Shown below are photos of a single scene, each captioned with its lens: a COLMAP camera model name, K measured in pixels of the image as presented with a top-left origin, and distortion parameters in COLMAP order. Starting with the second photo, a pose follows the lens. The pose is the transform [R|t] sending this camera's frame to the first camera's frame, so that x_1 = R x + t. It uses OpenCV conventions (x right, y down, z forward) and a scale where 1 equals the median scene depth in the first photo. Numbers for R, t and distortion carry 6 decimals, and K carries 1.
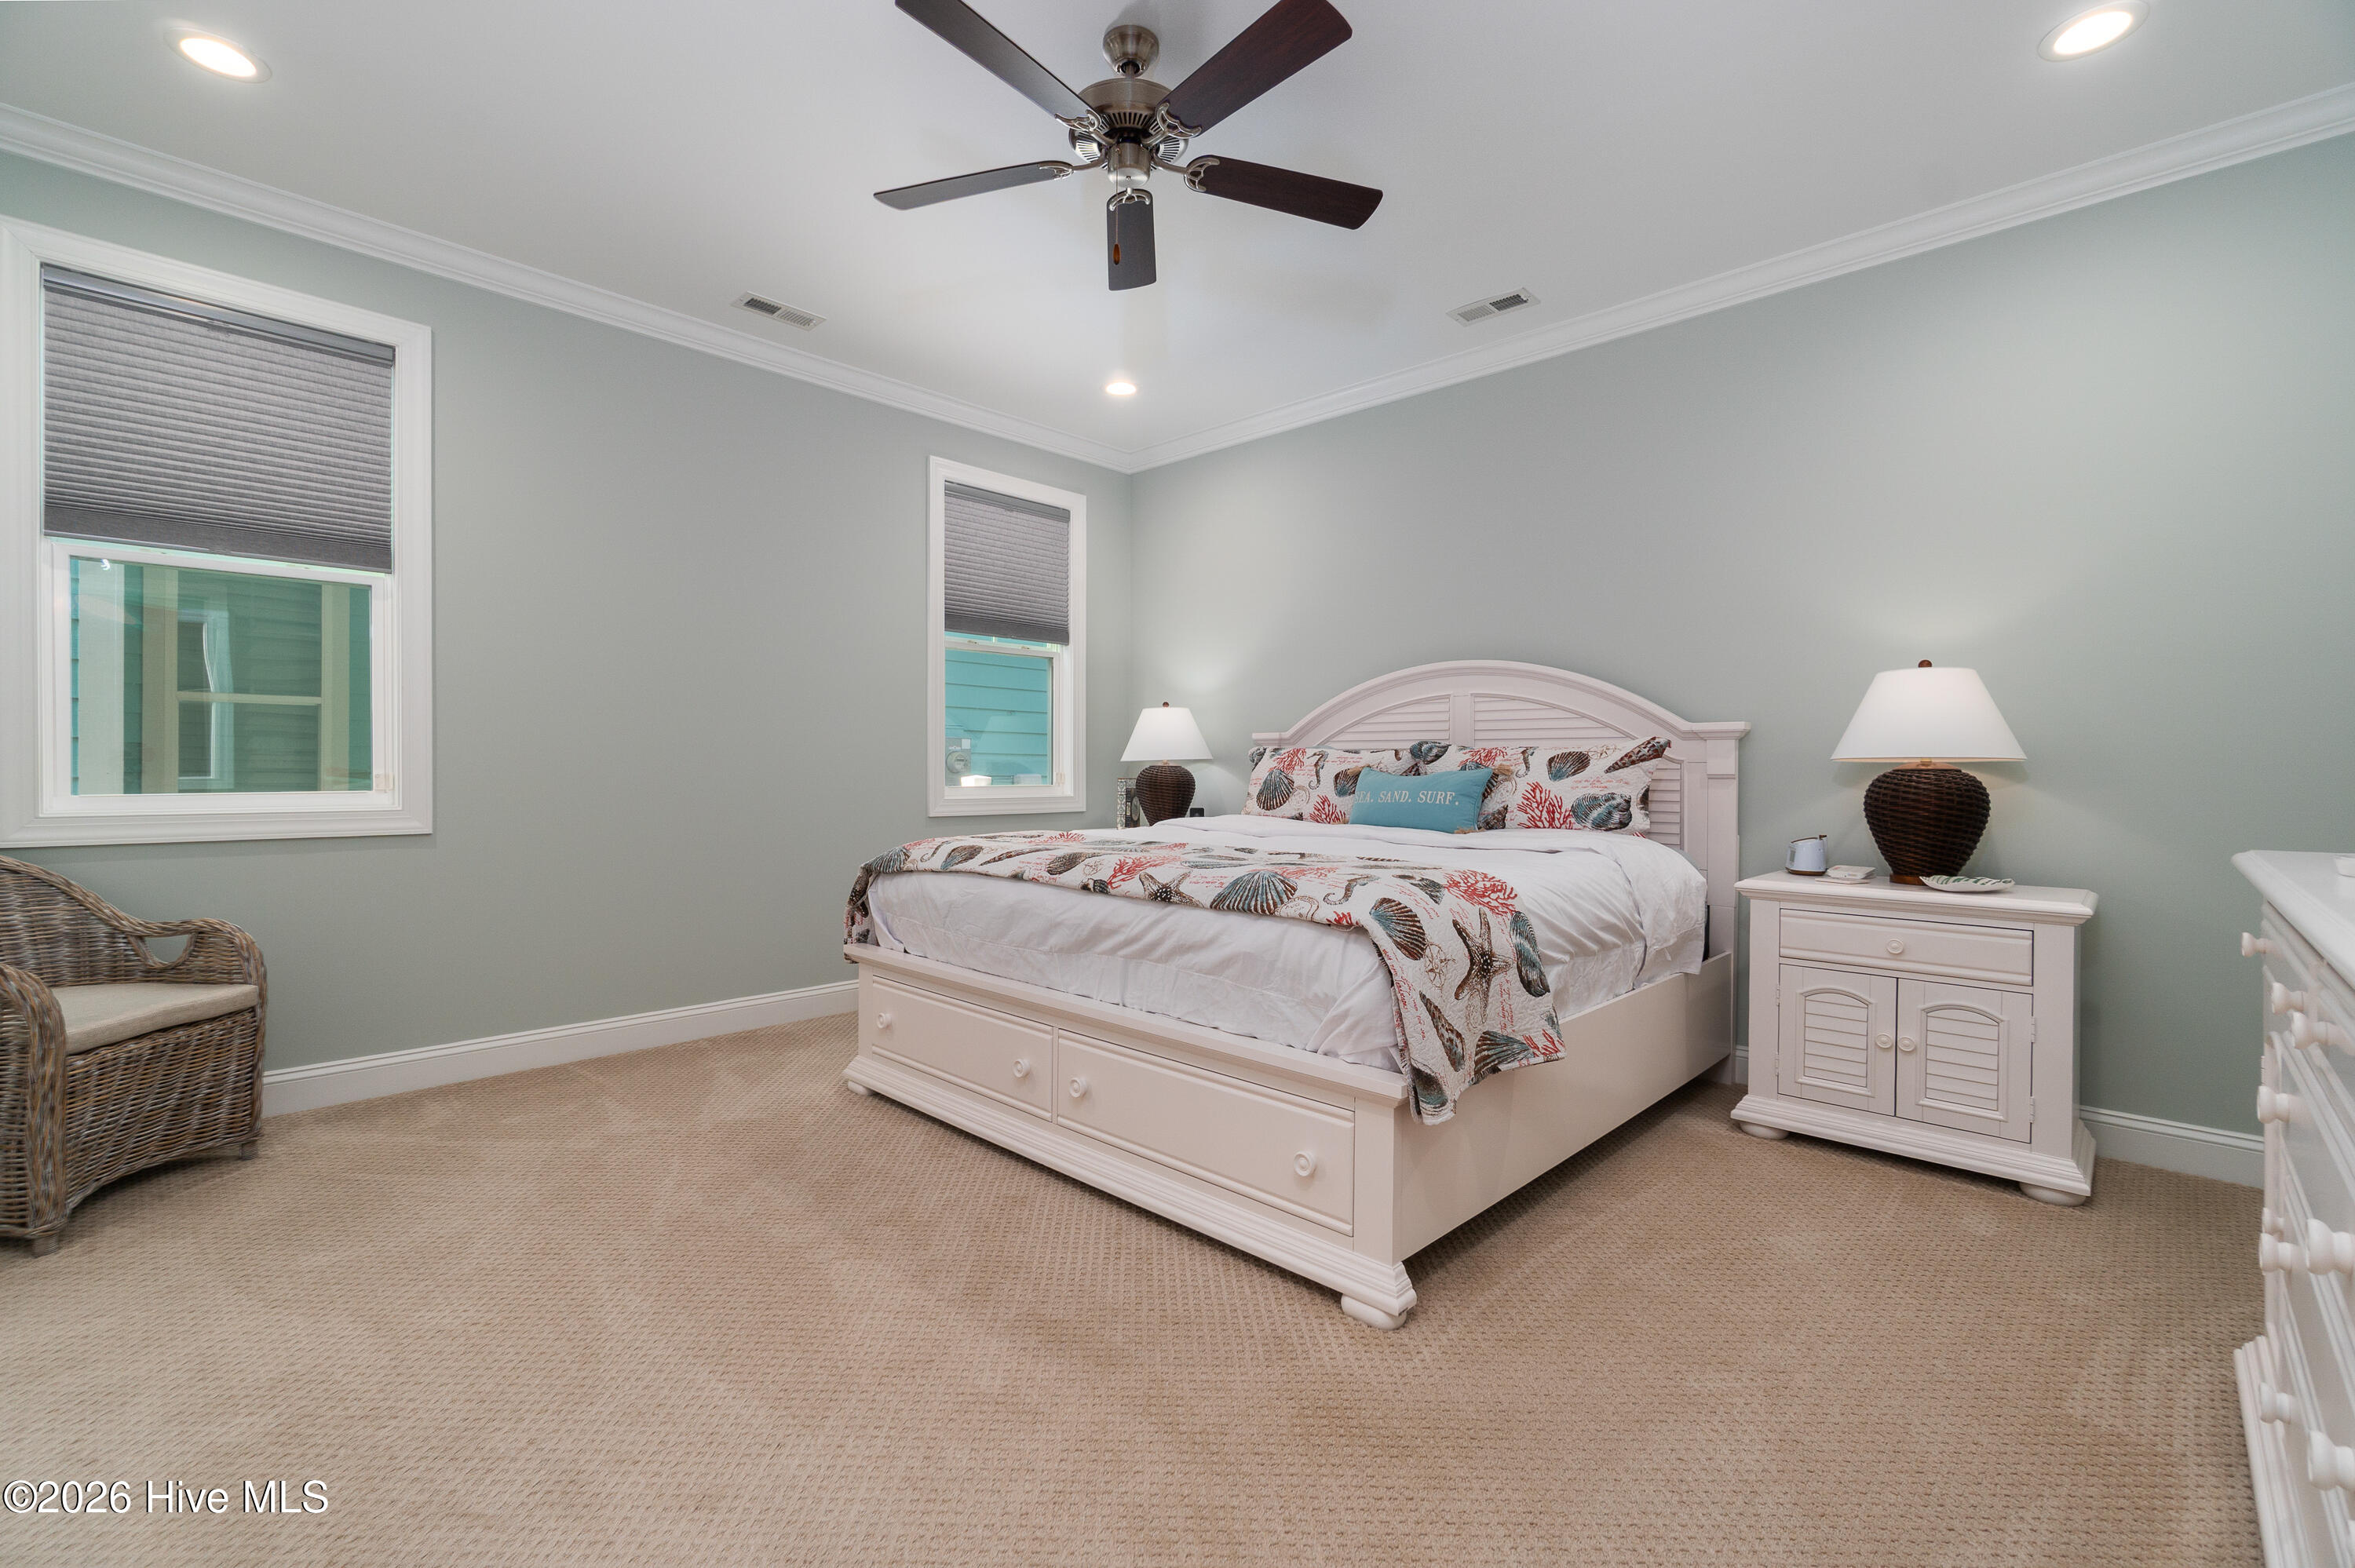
lens RADIAL K [[1025.9, 0, 1187.7], [0, 1025.9, 772.5], [0, 0, 1]] dist [-0.006295, 0.001825]
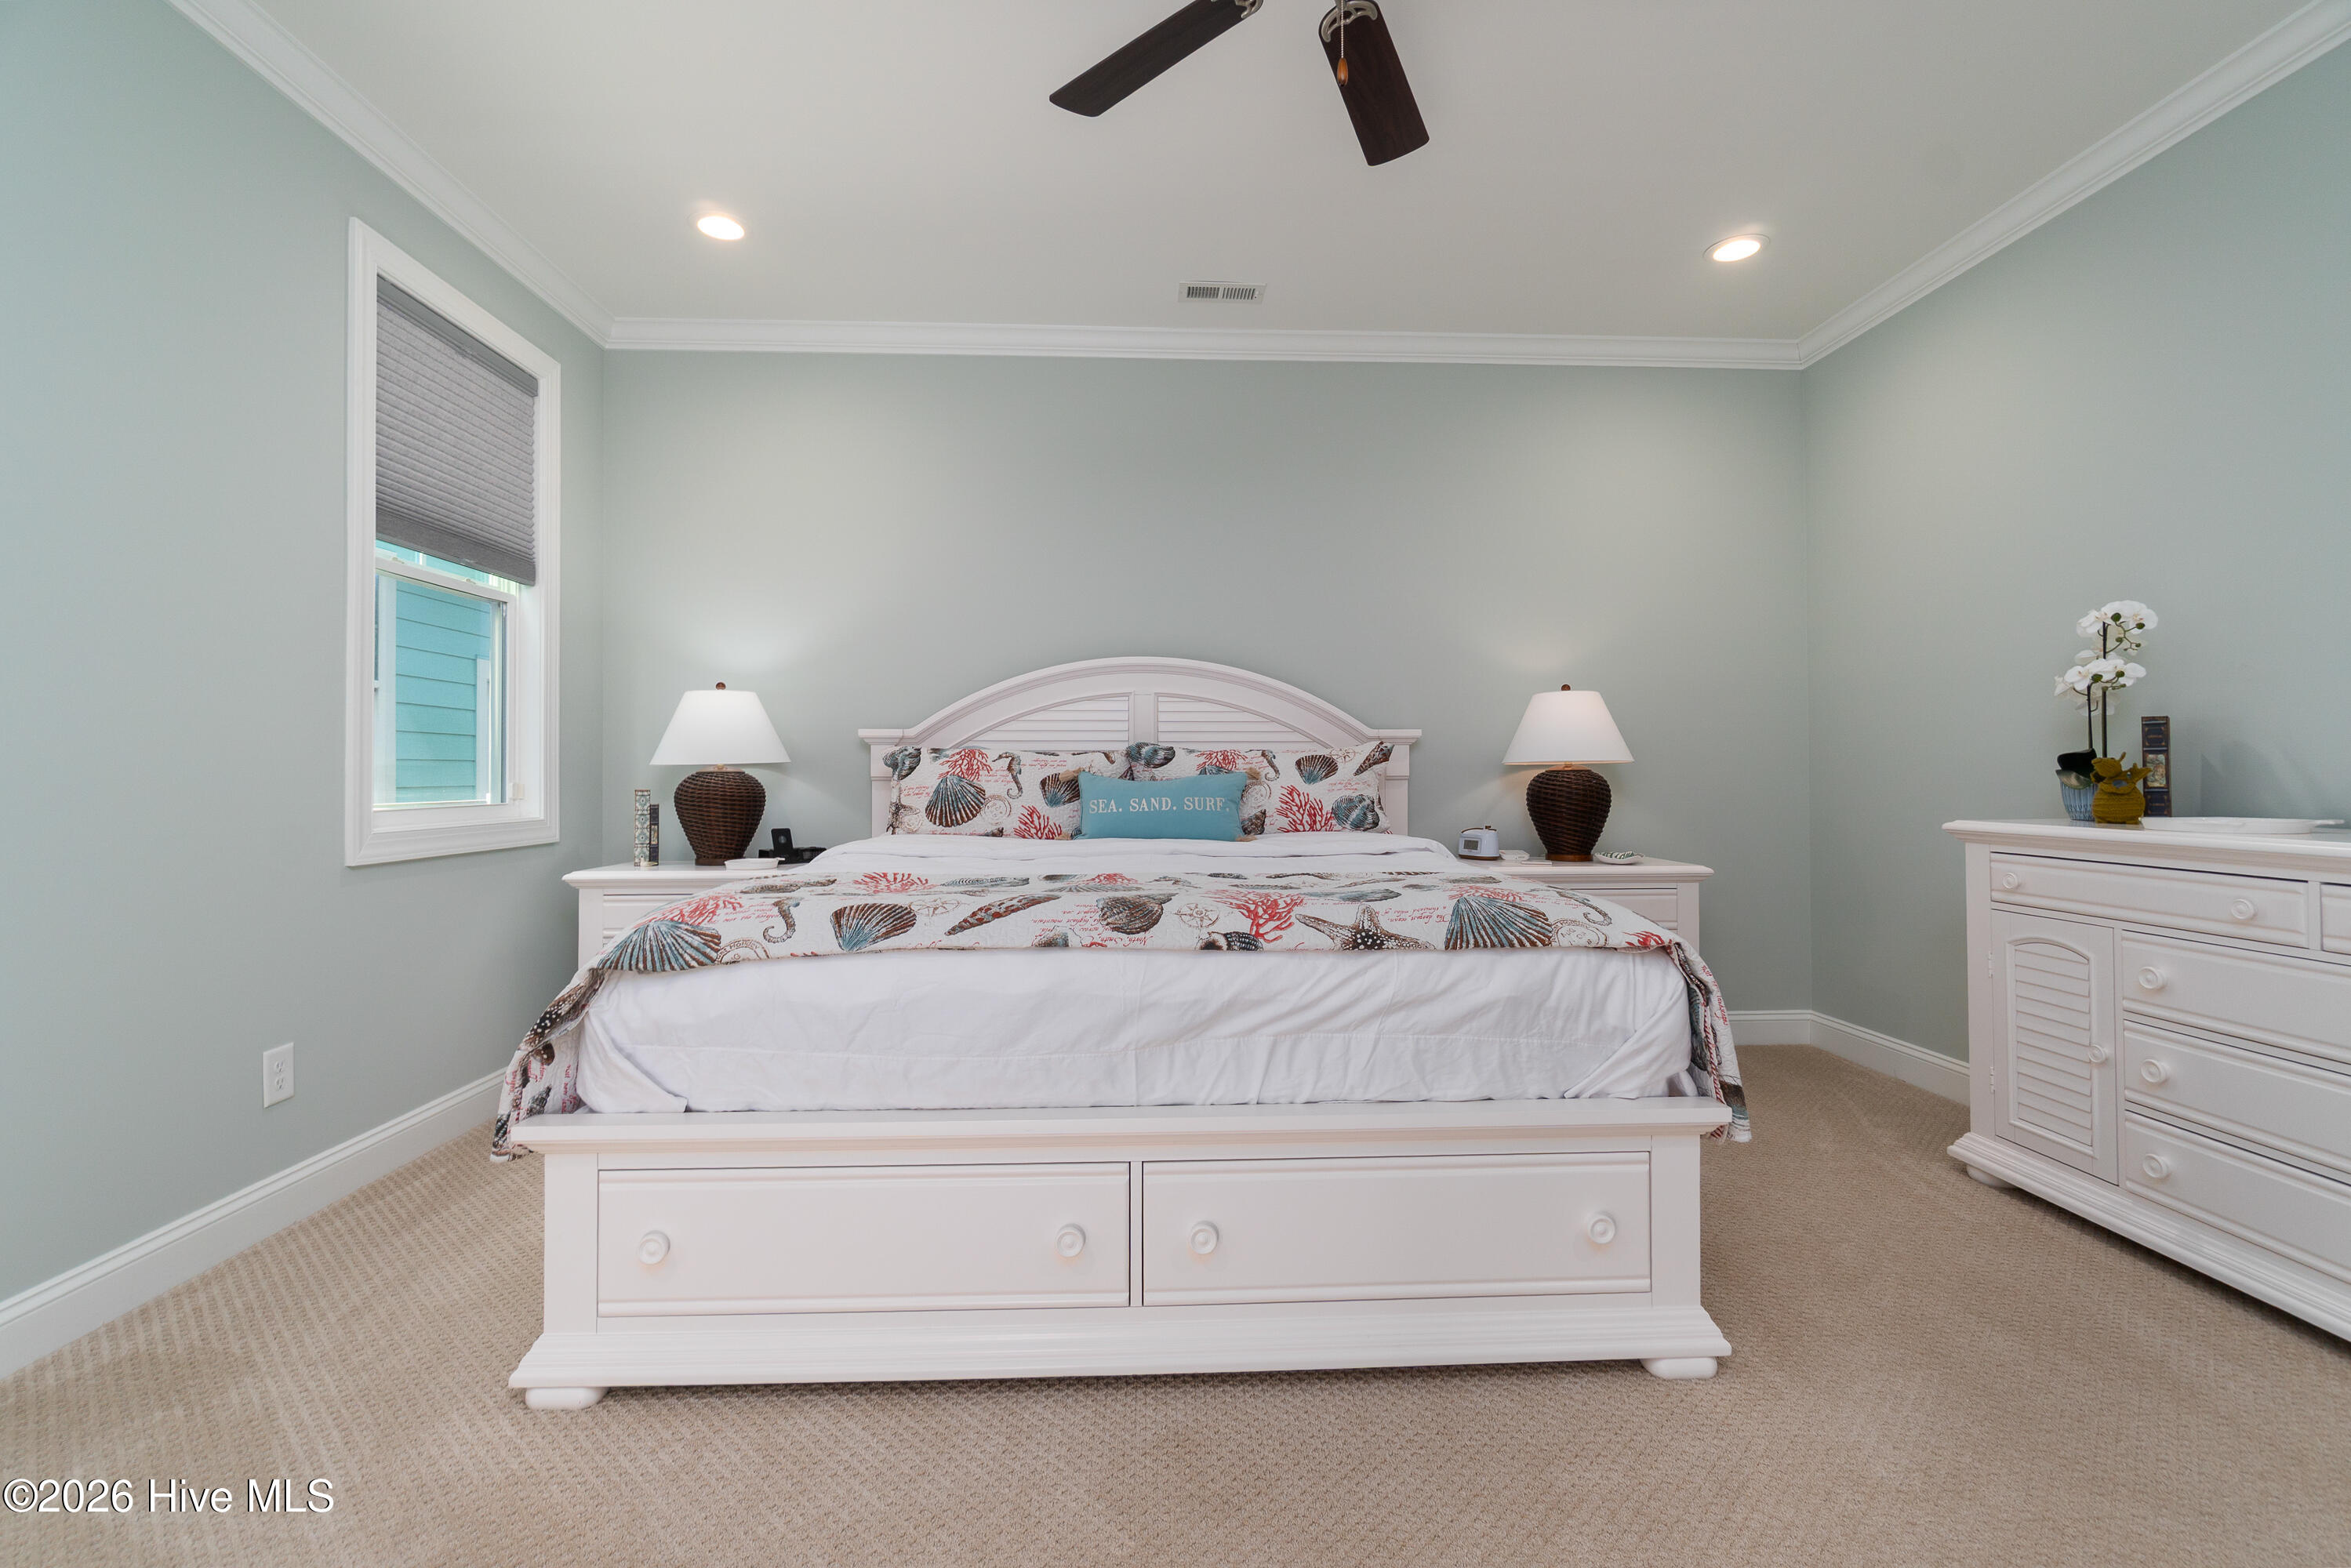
lens RADIAL K [[1024.2, 0, 1163.8], [0, 1024.2, 765.6], [0, 0, 1]] dist [-0.006295, 0.001825]
pose [[0.693147, -0.001638, 0.720794, -0.431351], [0.010233, 0.999919, -0.007568, -0.003286], [-0.720724, 0.012622, 0.693108, 0.376359]]
